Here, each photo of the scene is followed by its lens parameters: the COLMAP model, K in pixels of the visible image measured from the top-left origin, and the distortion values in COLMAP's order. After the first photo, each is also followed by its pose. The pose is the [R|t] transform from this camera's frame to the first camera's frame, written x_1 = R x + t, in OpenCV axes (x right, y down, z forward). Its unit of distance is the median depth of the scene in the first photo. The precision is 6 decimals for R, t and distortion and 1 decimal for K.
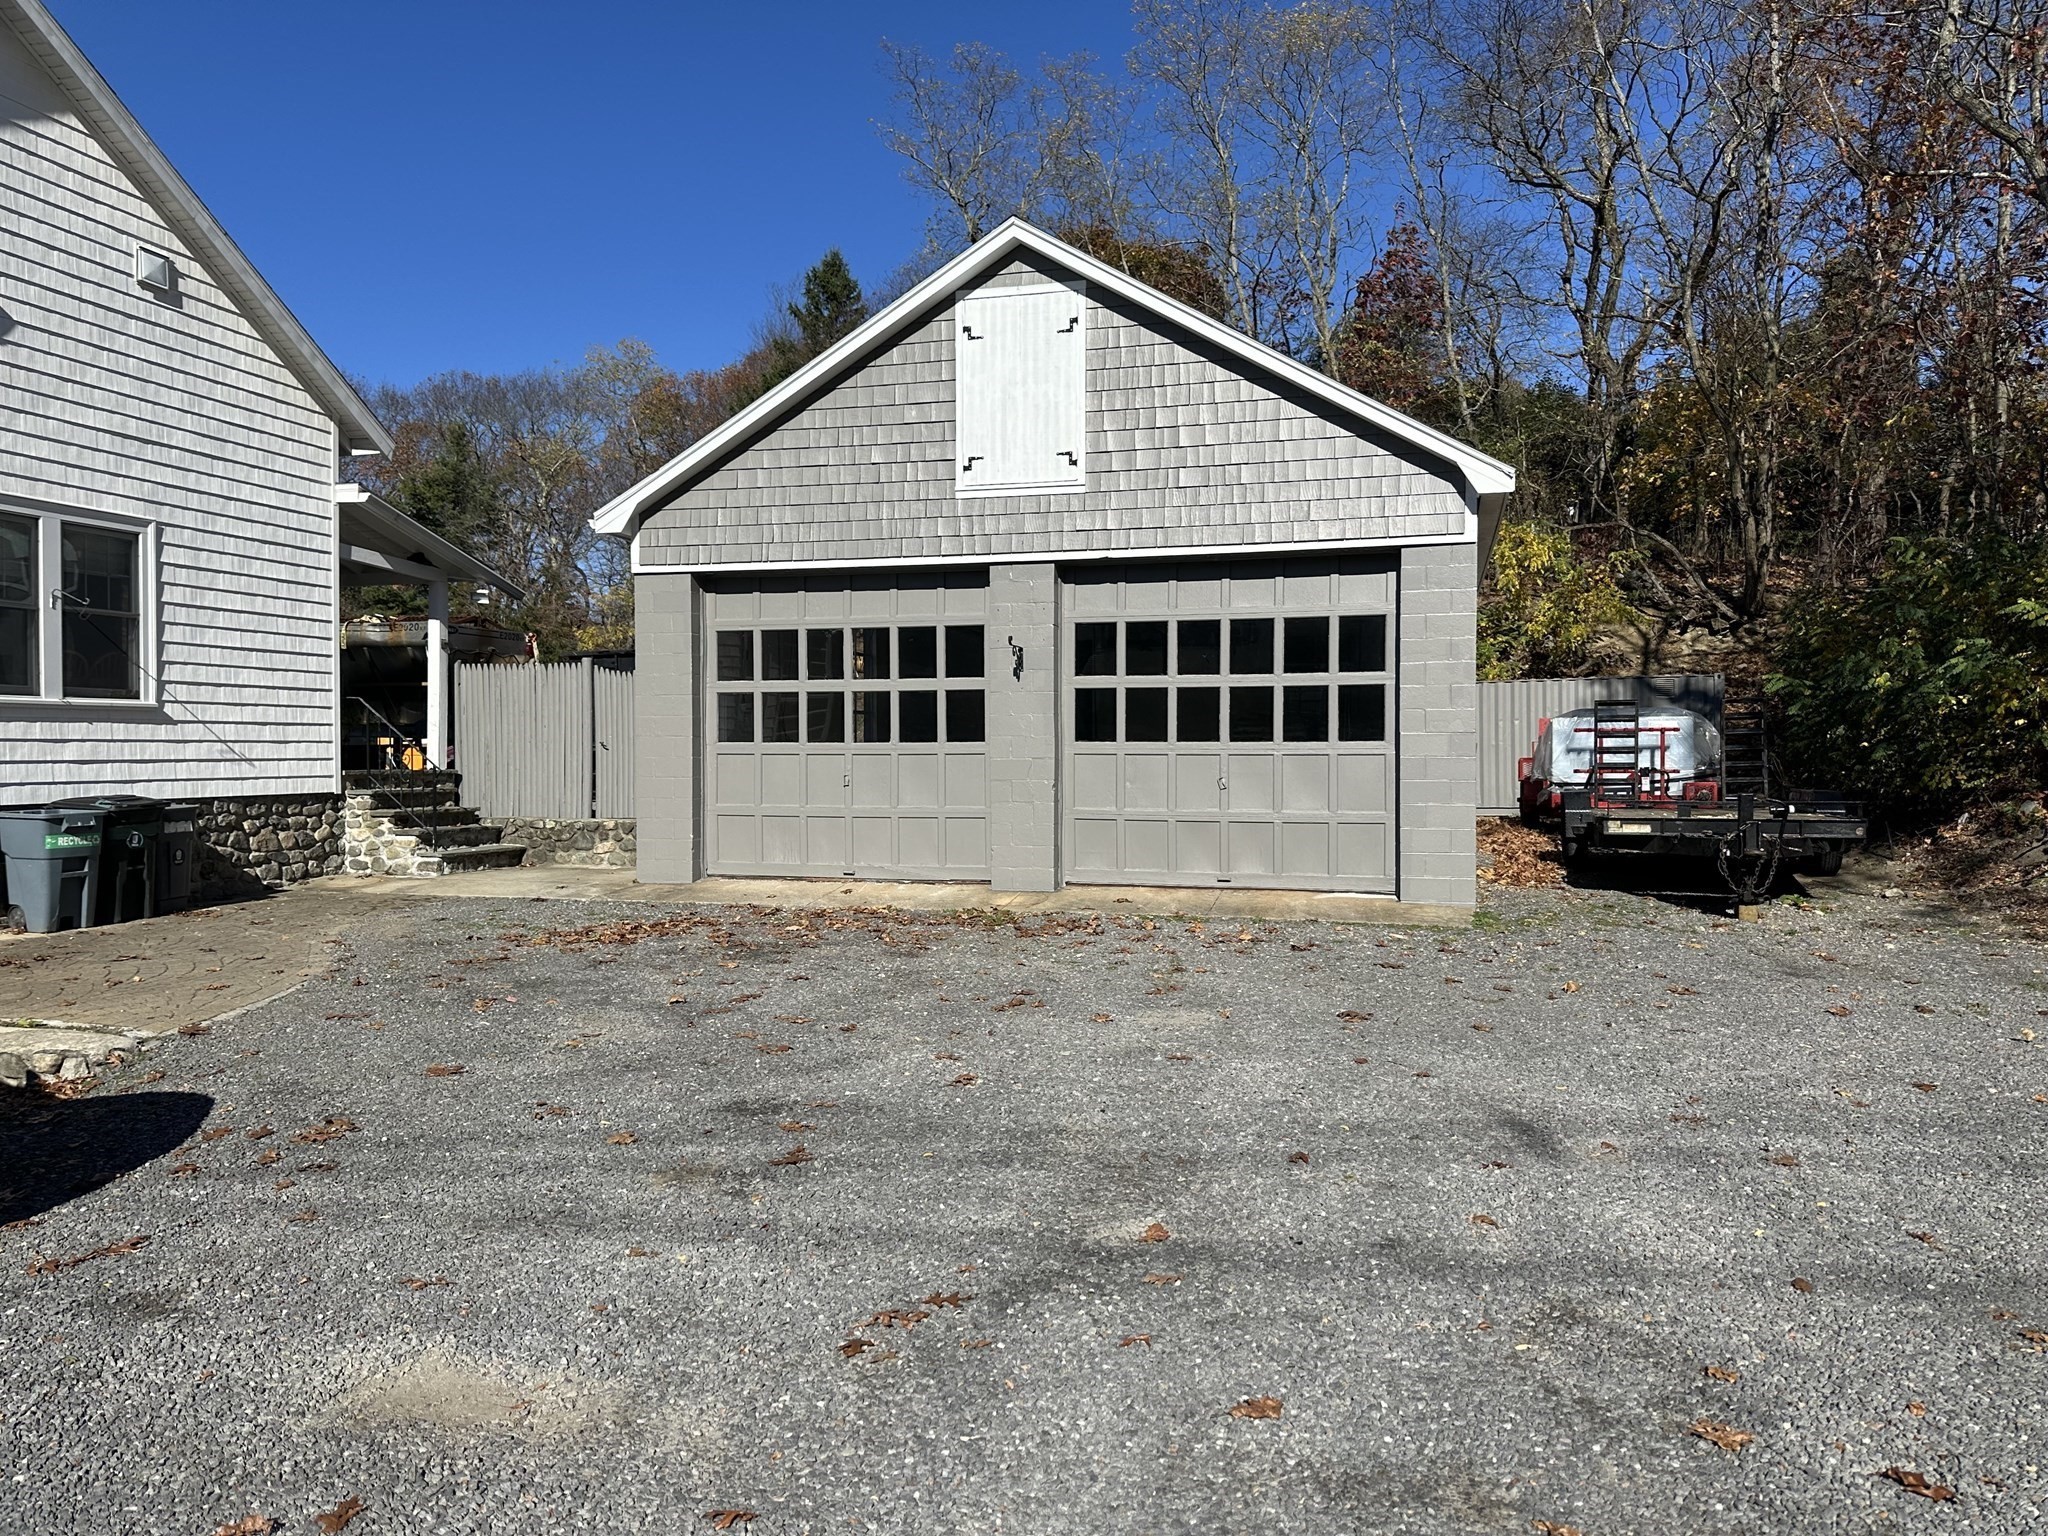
lens RADIAL K [[1432.5, 0, 1027.2], [0, 1432.5, 769.5], [0, 0, 1]] dist [0.066578, -0.006854]
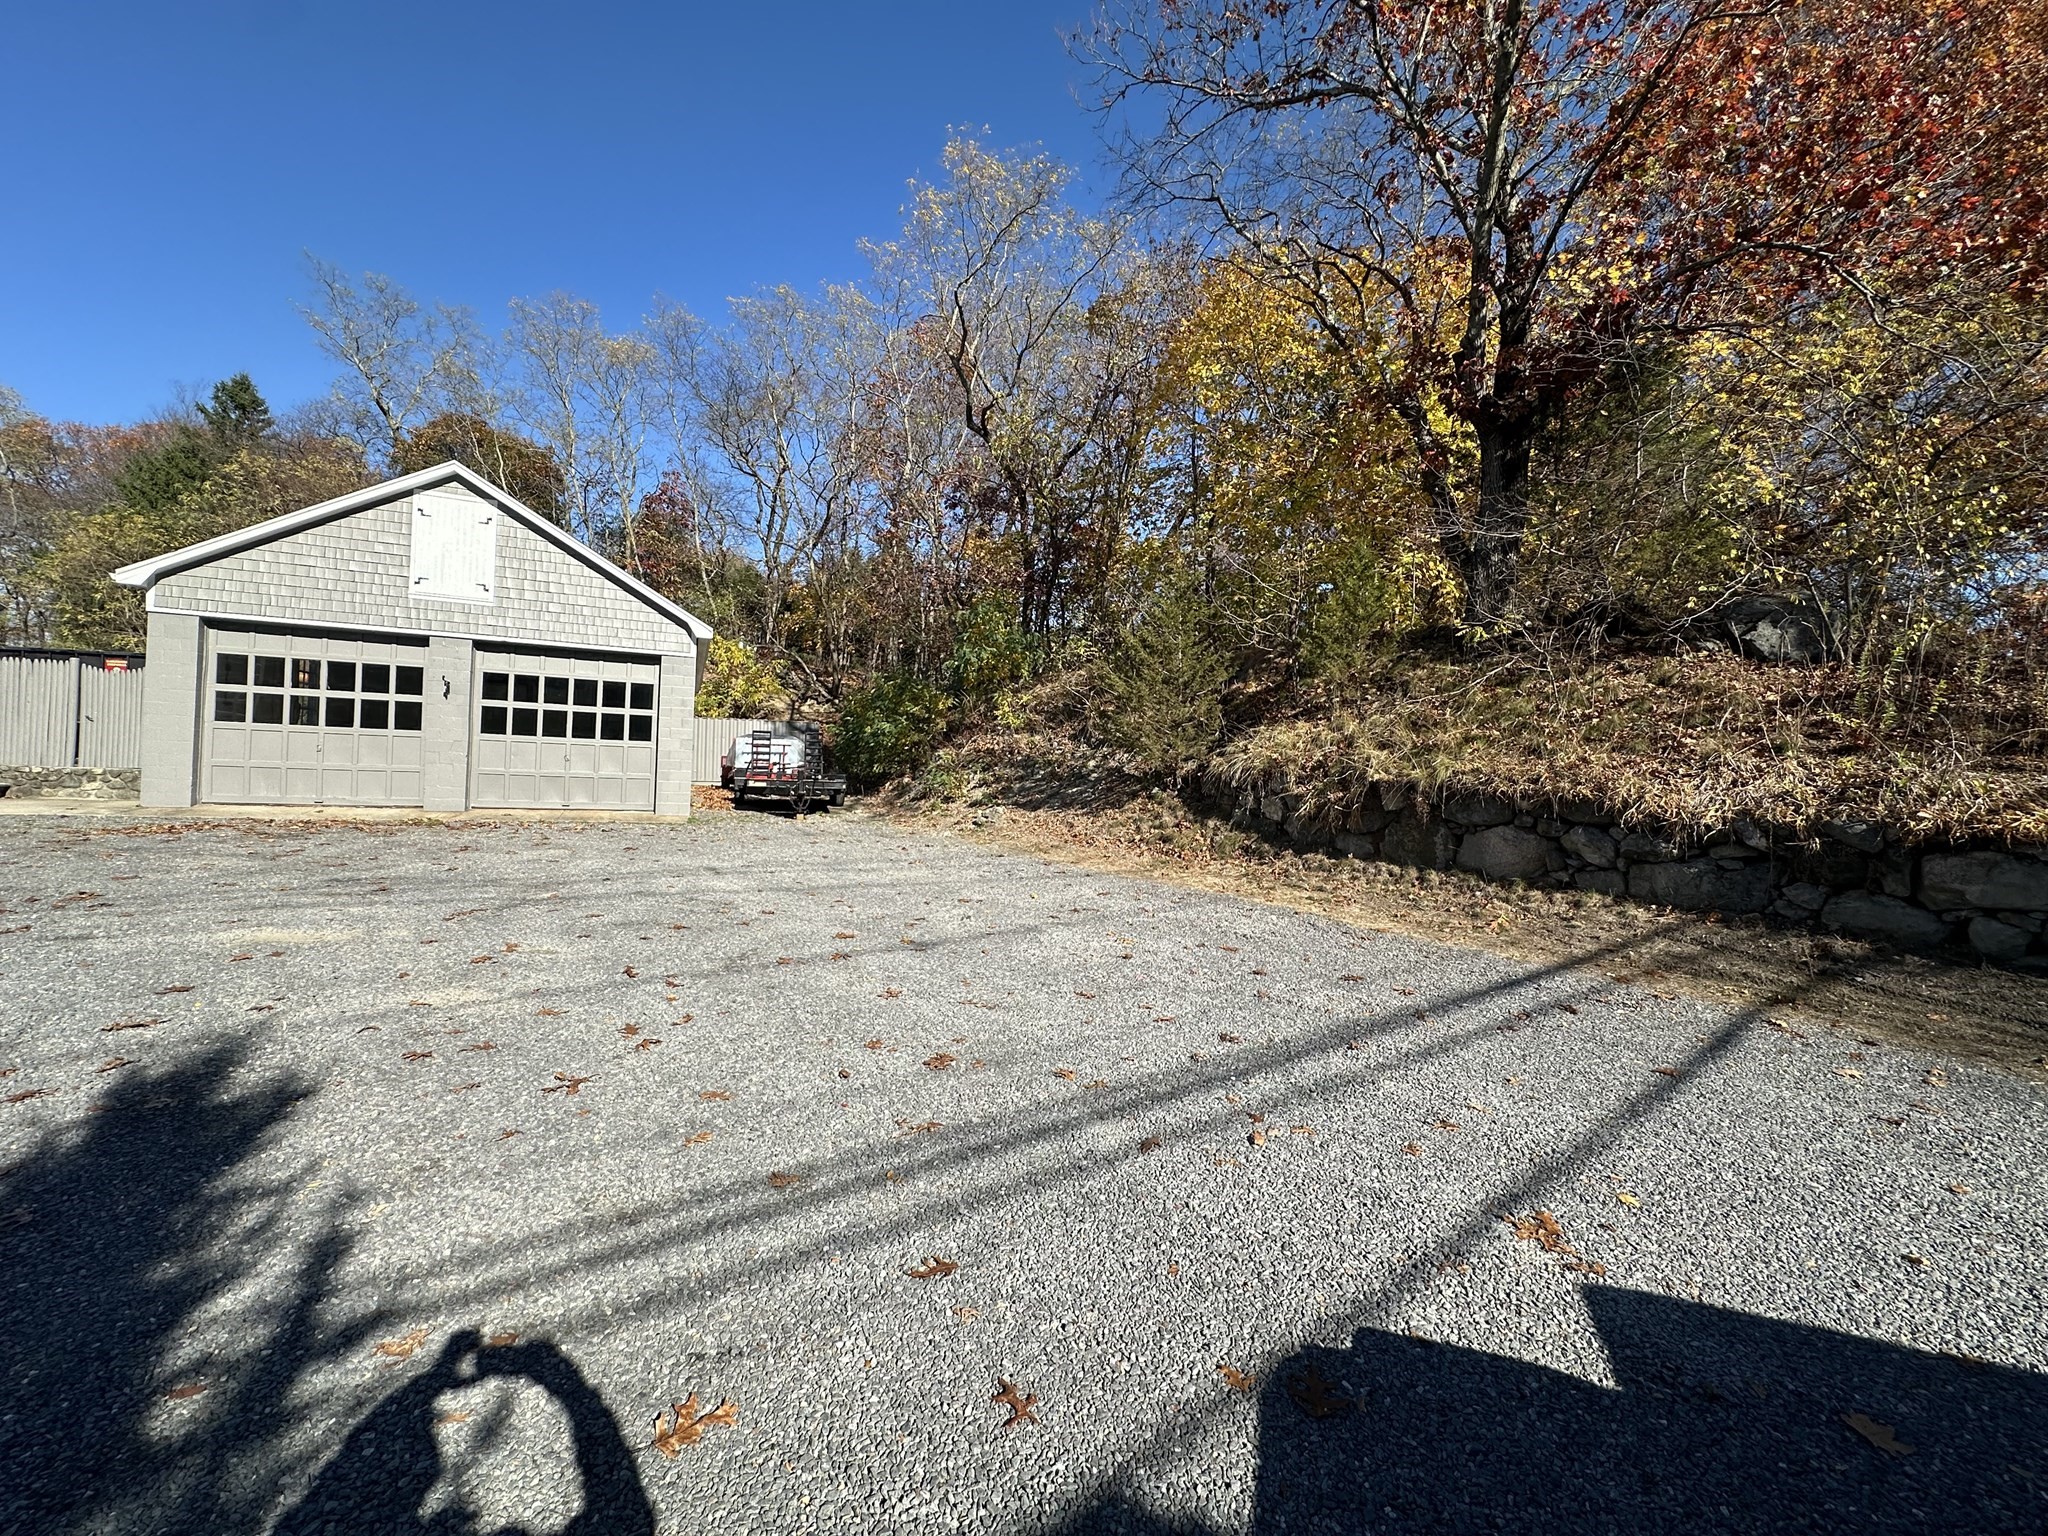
lens RADIAL K [[818.4, 0, 1031.0], [0, 818.4, 768.2], [0, 0, 1]] dist [-0.003201, 0.000906]
pose [[0.781991, 0.033557, 0.622386, -0.068715], [-0.031932, 0.999395, -0.013764, 0.018270], [-0.622471, -0.009111, 0.782590, -0.313949]]
